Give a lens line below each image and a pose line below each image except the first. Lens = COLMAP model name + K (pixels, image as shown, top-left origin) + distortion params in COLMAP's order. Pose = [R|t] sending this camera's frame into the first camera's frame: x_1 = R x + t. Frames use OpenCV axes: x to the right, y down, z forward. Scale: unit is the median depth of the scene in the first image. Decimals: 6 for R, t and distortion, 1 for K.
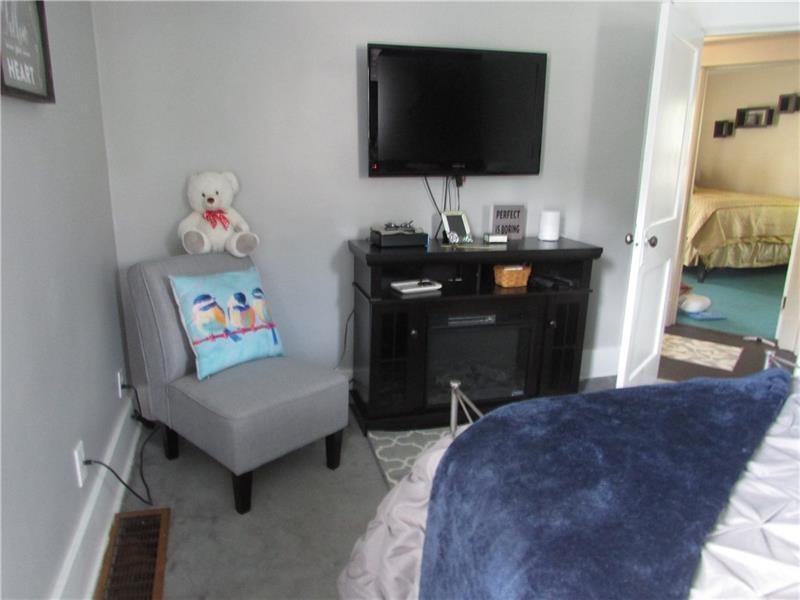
lens RADIAL K [[574.4, 0, 400.0], [0, 574.4, 300.0], [0, 0, 1]] dist [-0.008573, -0.000578]
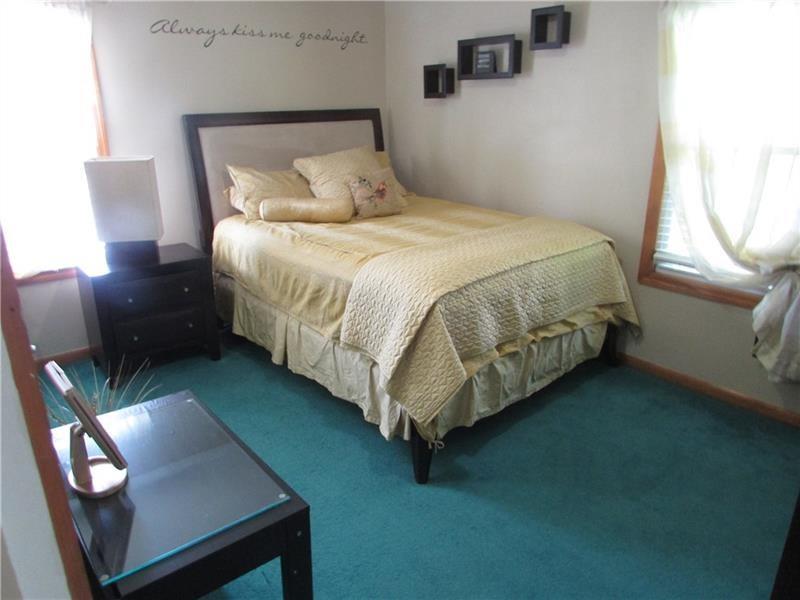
lens RADIAL K [[574.4, 0, 400.0], [0, 574.4, 300.0], [0, 0, 1]] dist [-0.008573, -0.000578]
pose [[0.916597, -0.147172, 0.371739, 0.369929], [0.120649, 0.988257, 0.093769, -0.186330], [-0.381173, -0.041098, 0.923590, 0.625686]]
